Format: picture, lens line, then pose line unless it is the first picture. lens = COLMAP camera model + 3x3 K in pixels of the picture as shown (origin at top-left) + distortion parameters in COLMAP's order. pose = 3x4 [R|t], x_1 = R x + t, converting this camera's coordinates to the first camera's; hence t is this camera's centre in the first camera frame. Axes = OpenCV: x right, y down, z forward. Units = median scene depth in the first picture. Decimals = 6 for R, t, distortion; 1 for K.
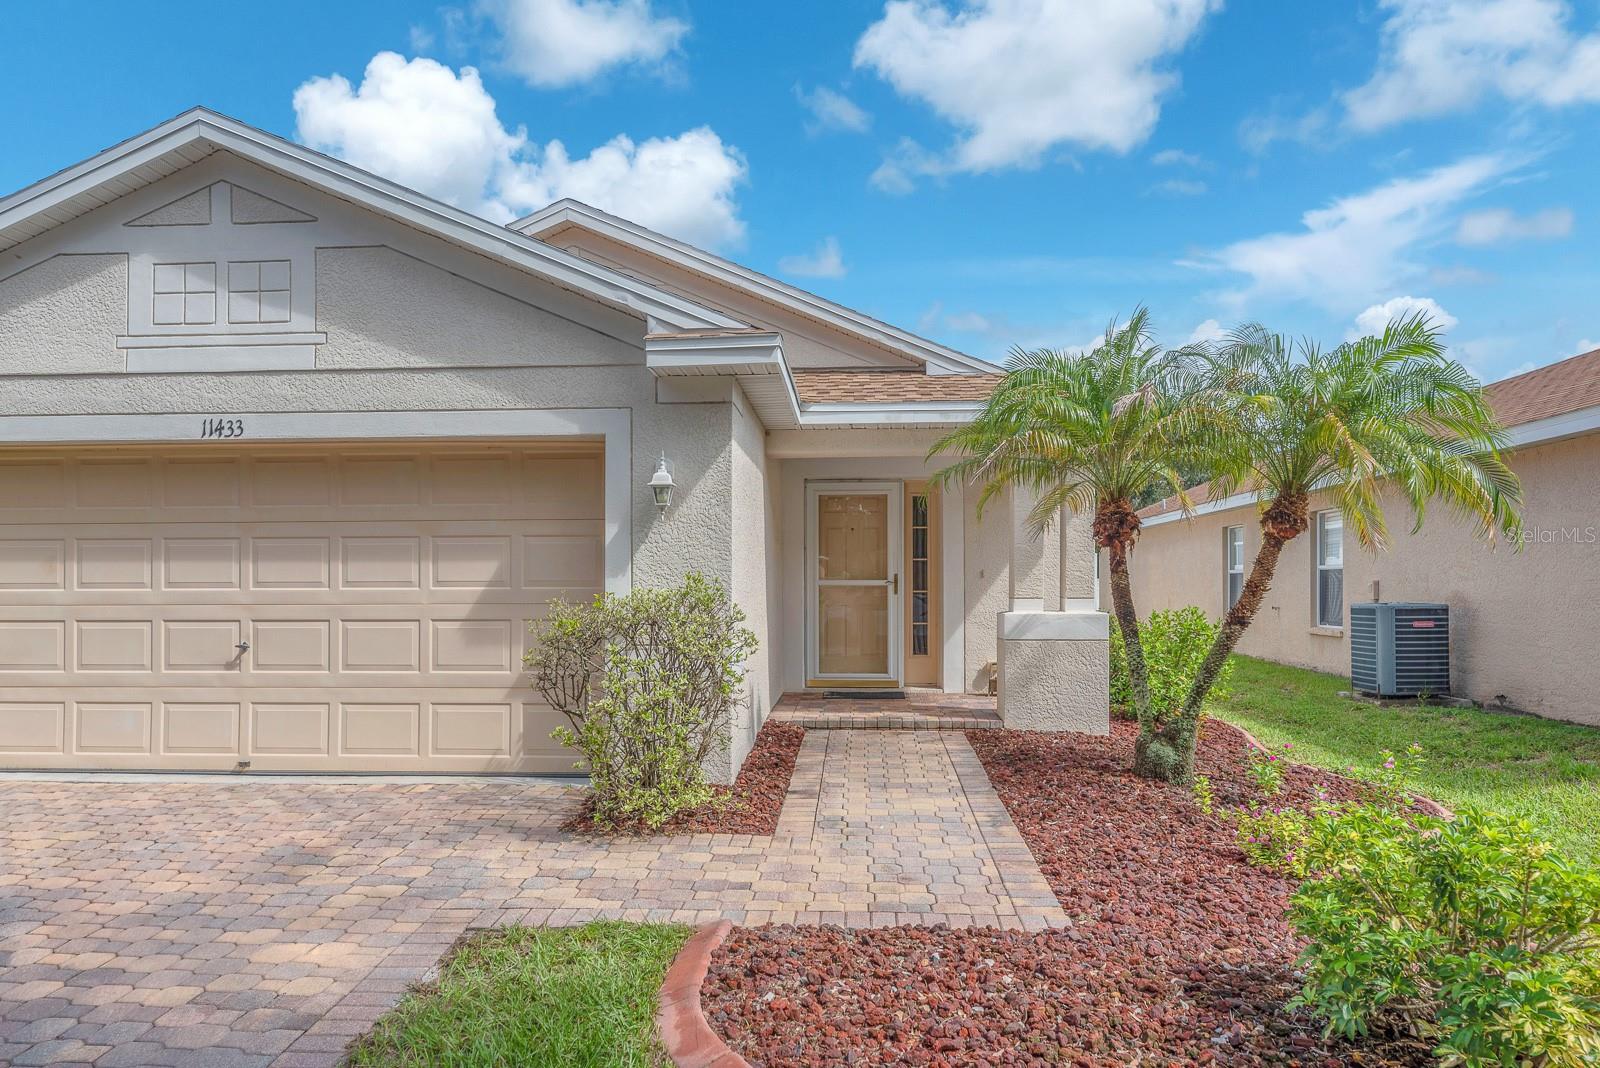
lens RADIAL K [[1039.0, 0, 799.8], [0, 1039.0, 577.0], [0, 0, 1]] dist [-0.003567, -0.000926]
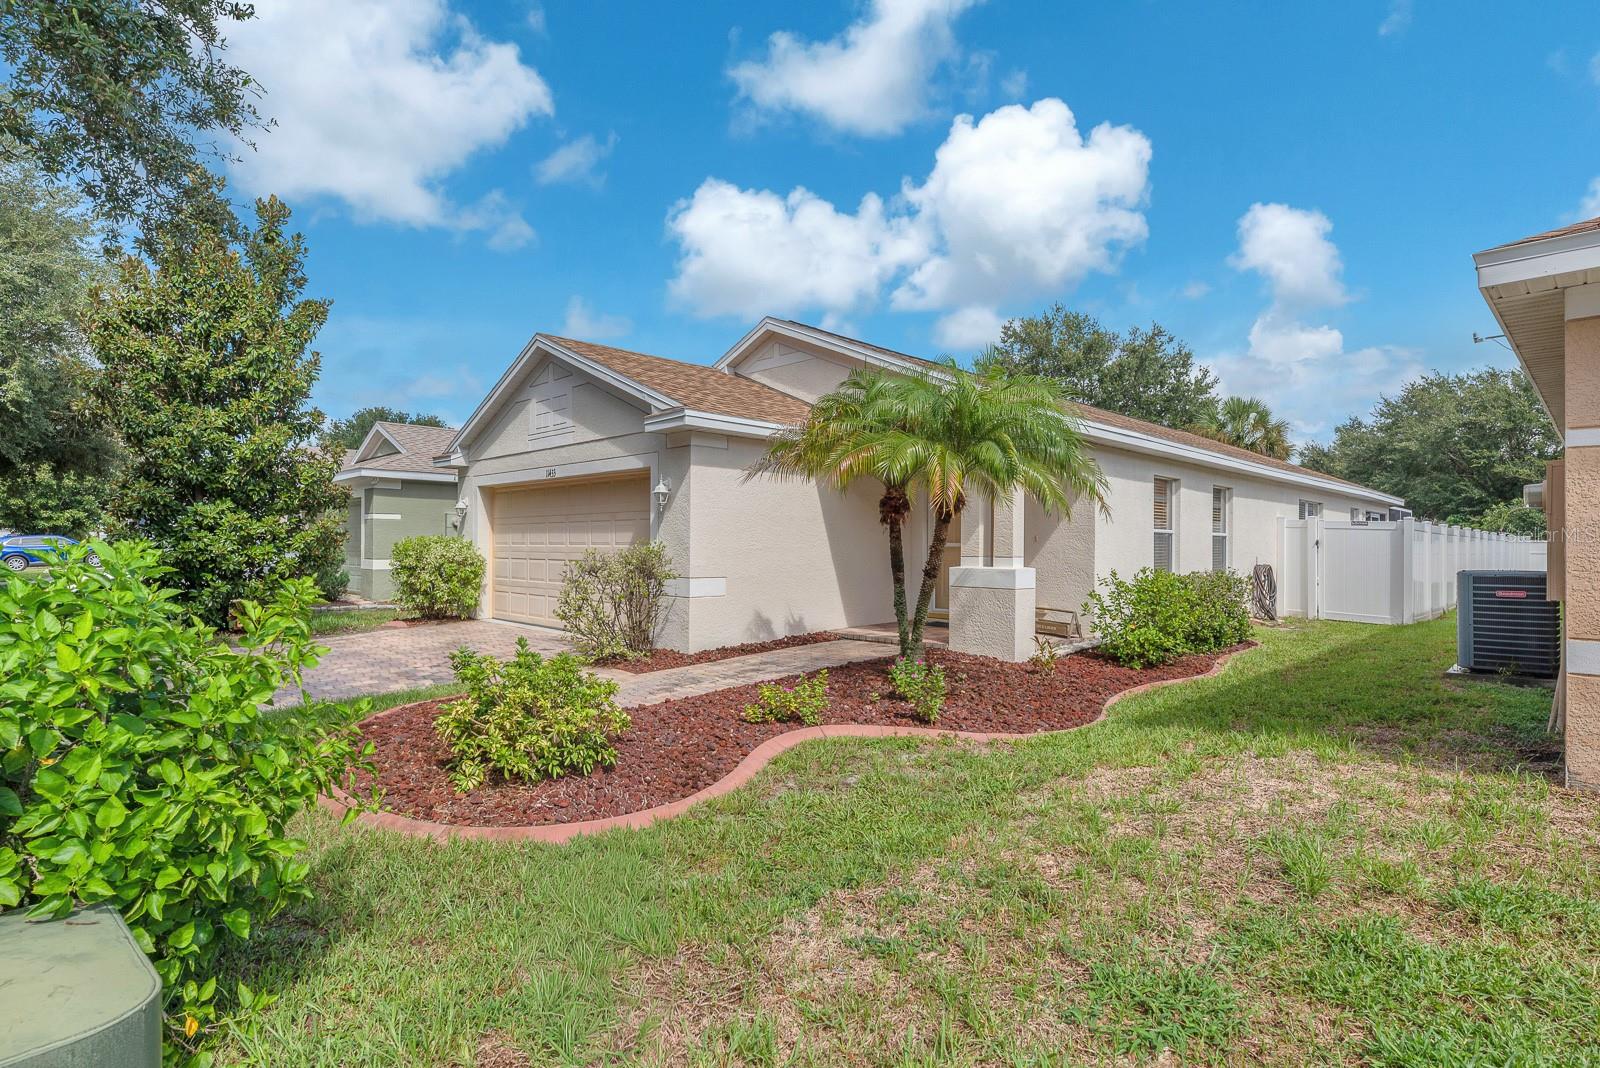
lens RADIAL K [[808.4, 0, 800.0], [0, 808.4, 534.0], [0, 0, 1]] dist [0.000966, 0.000167]
pose [[0.739650, -0.001541, -0.672989, 1.005300], [-0.001226, 0.999993, -0.003638, -0.007139], [0.672990, 0.003516, 0.739643, 0.074453]]
